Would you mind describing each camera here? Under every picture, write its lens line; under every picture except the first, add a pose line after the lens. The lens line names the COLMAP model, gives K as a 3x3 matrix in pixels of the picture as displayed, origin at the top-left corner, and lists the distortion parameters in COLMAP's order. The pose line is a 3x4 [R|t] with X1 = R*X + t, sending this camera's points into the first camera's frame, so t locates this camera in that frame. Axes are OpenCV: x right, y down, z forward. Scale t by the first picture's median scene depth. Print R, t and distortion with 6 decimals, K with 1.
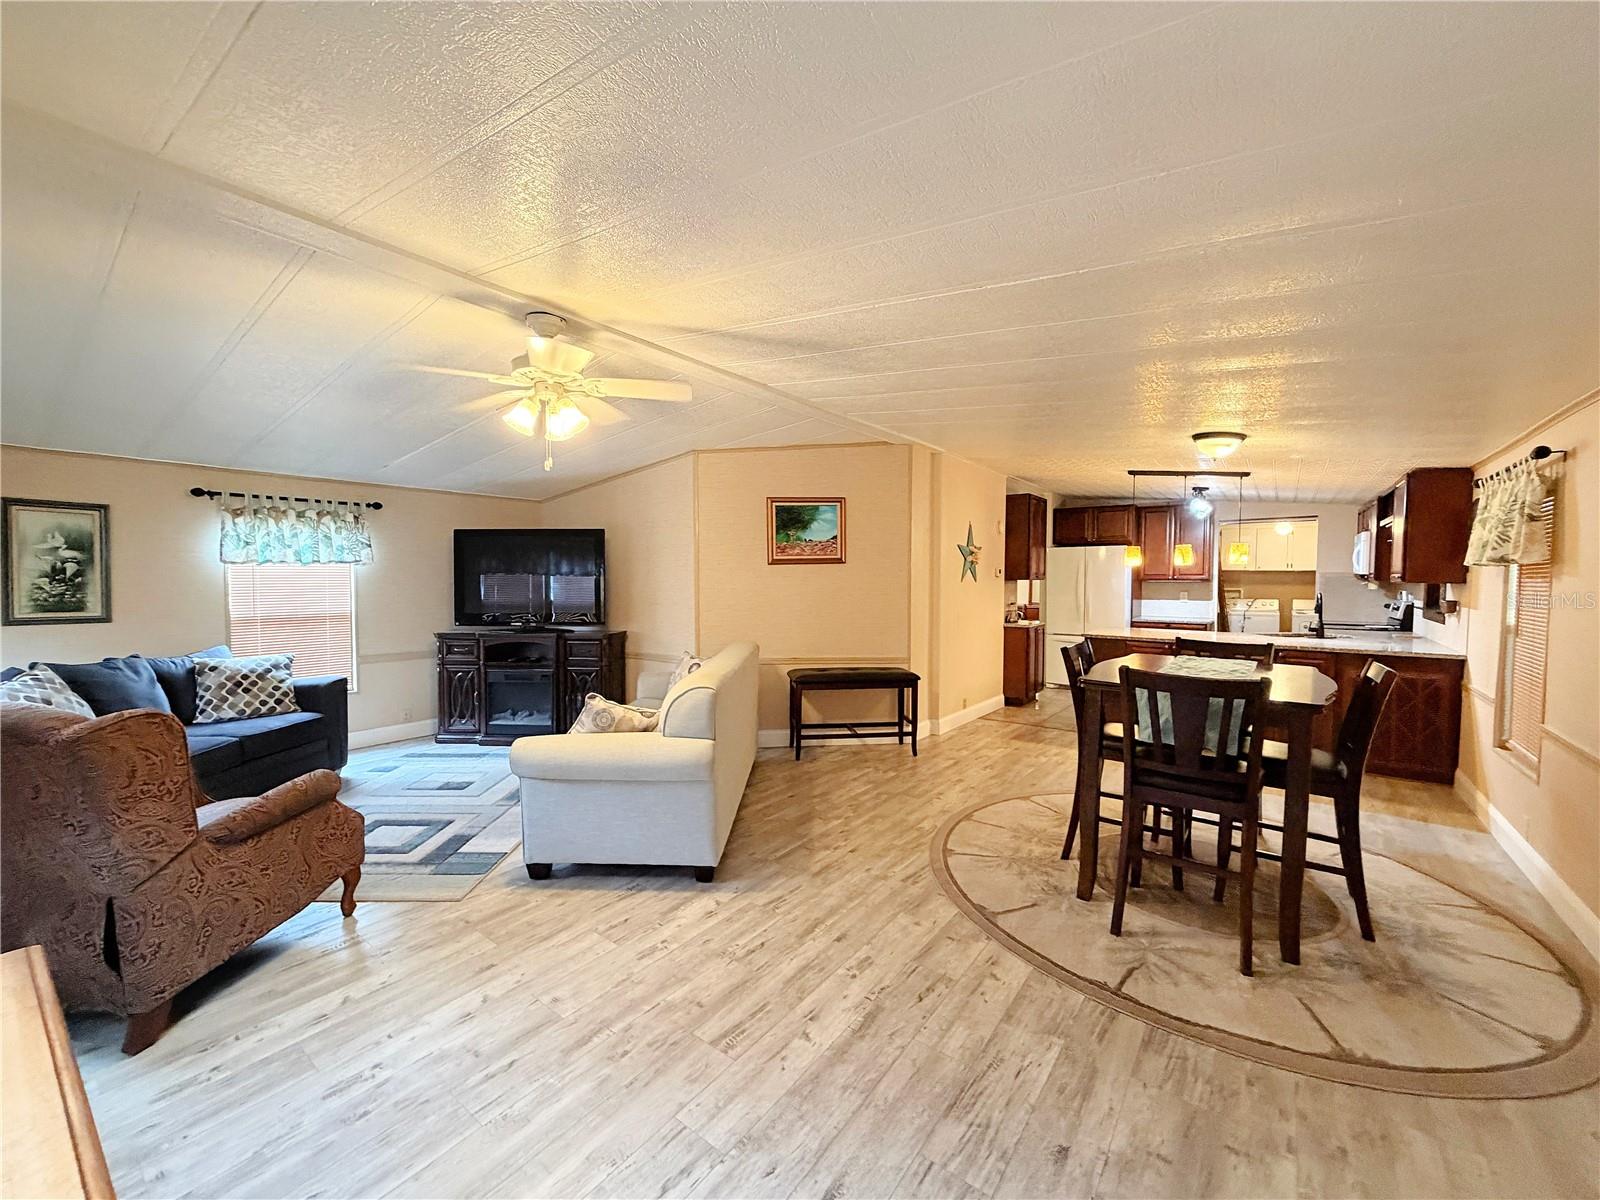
lens RADIAL K [[639.2, 0, 800.0], [0, 639.2, 600.0], [0, 0, 1]] dist [-0.001853, 0.000072]
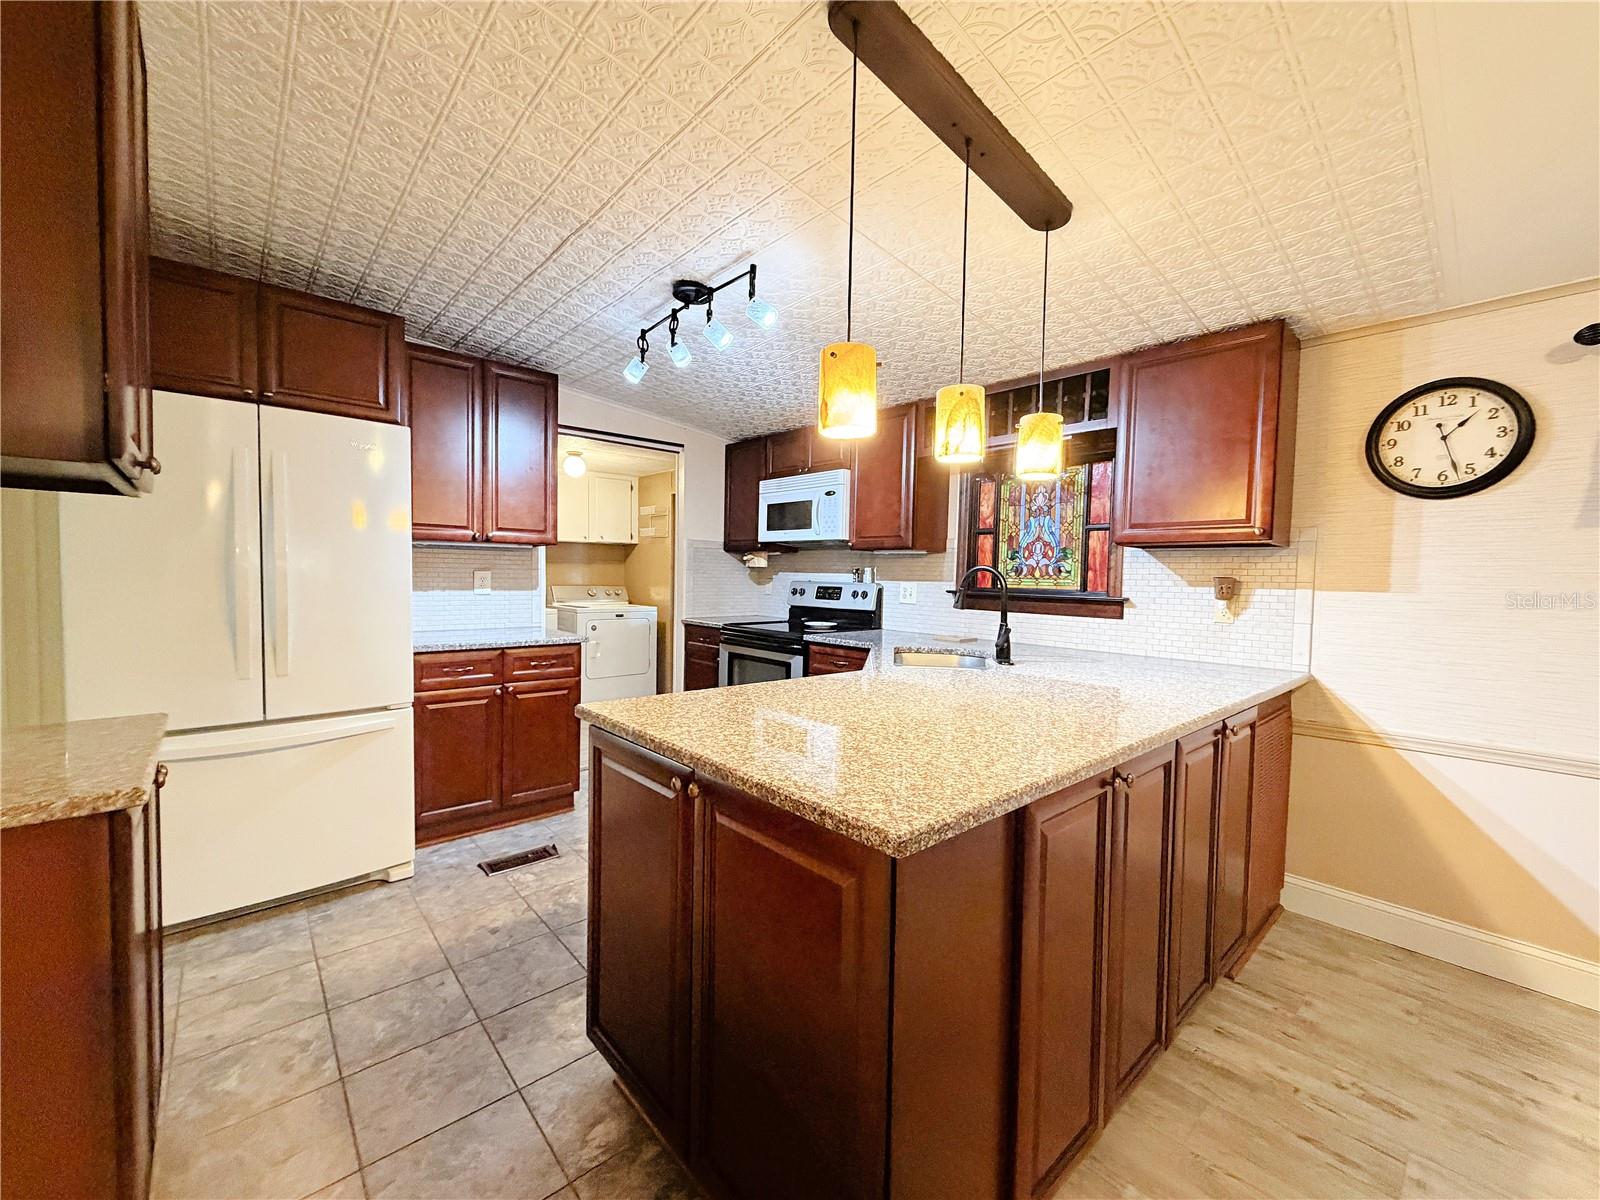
lens RADIAL K [[639.2, 0, 800.0], [0, 639.2, 600.0], [0, 0, 1]] dist [-0.001853, 0.000072]
pose [[0.194350, -0.037722, 0.980207, 0.393682], [0.020097, 0.999204, 0.034468, -0.006585], [-0.980726, 0.013000, 0.194954, 1.287963]]
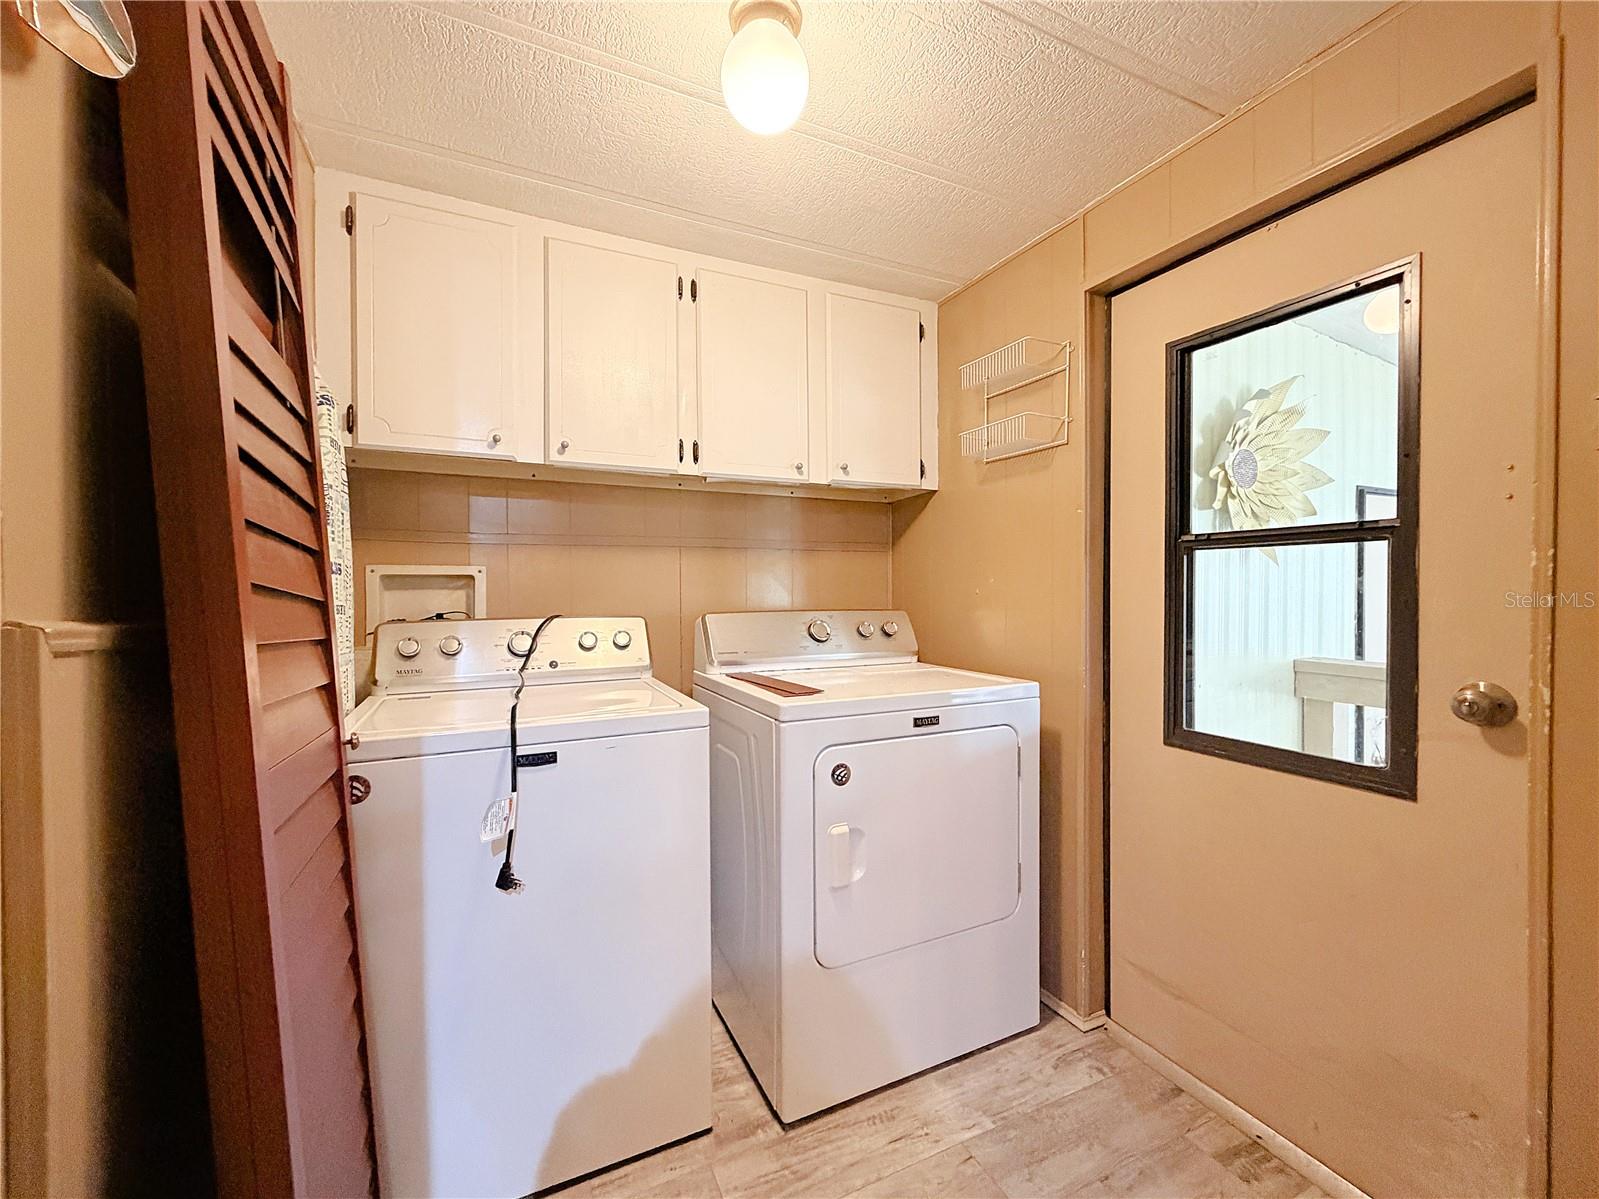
lens RADIAL K [[638.8, 0, 799.5], [0, 638.8, 599.5], [0, 0, 1]] dist [-0.001853, 0.000072]
pose [[0.465169, -0.017234, 0.885054, 1.219640], [0.039948, 0.999201, -0.001539, -0.008070], [-0.884320, 0.036072, 0.465486, 1.778163]]
